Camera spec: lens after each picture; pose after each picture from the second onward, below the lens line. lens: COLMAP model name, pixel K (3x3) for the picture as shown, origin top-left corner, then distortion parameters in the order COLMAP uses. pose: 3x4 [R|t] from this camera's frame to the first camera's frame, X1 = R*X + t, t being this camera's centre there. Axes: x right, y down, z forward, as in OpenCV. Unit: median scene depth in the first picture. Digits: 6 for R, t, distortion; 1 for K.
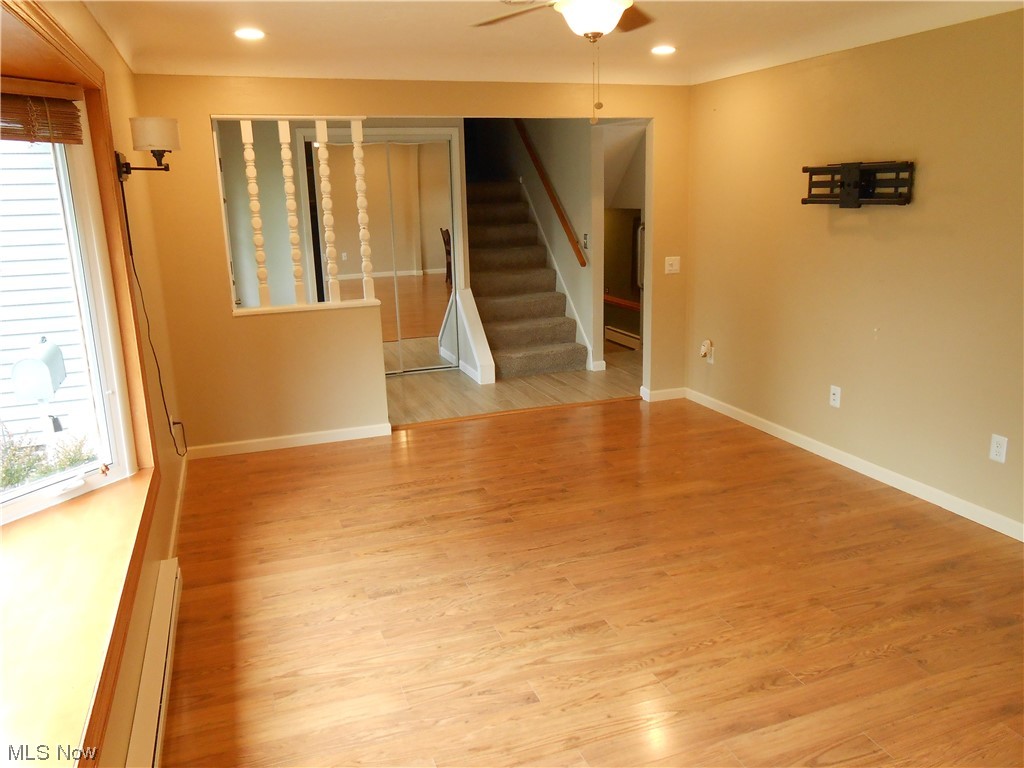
lens RADIAL K [[791.1, 0, 513.6], [0, 791.1, 386.4], [0, 0, 1]] dist [-0.045367, 0.050506]
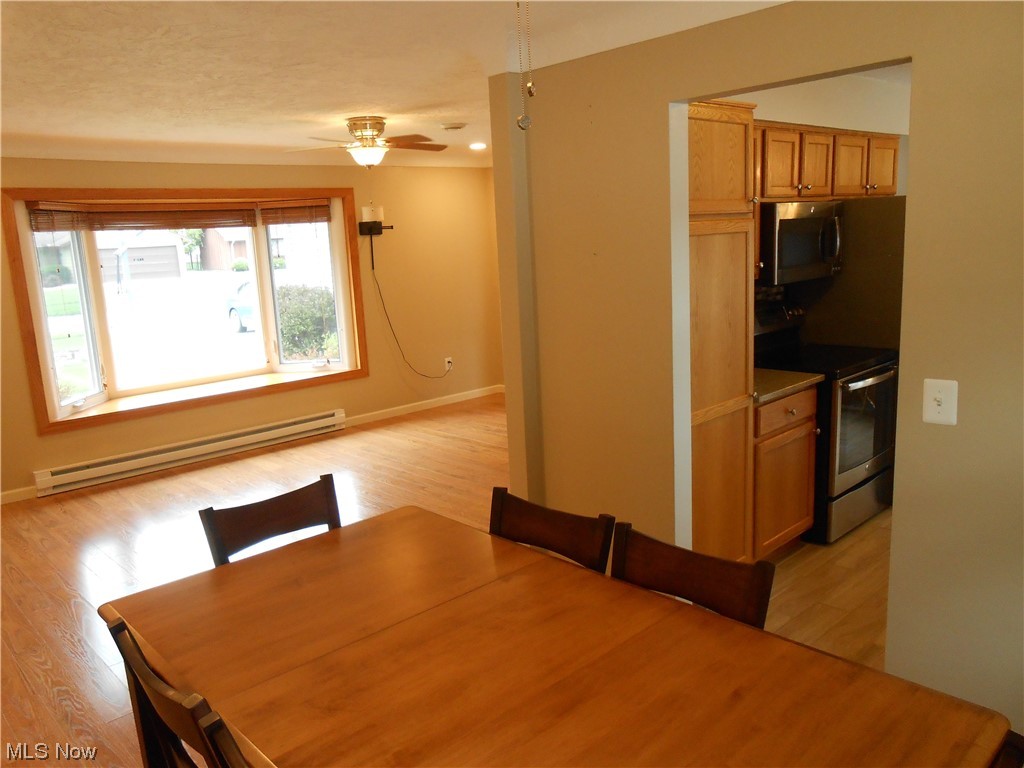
lens RADIAL K [[791.1, 0, 513.6], [0, 791.1, 386.4], [0, 0, 1]] dist [-0.045367, 0.050506]
pose [[0.400615, 0.180041, -0.898384, 1.787503], [-0.183418, 0.976416, 0.113887, -0.186150], [0.897700, 0.119155, 0.424189, 0.509206]]
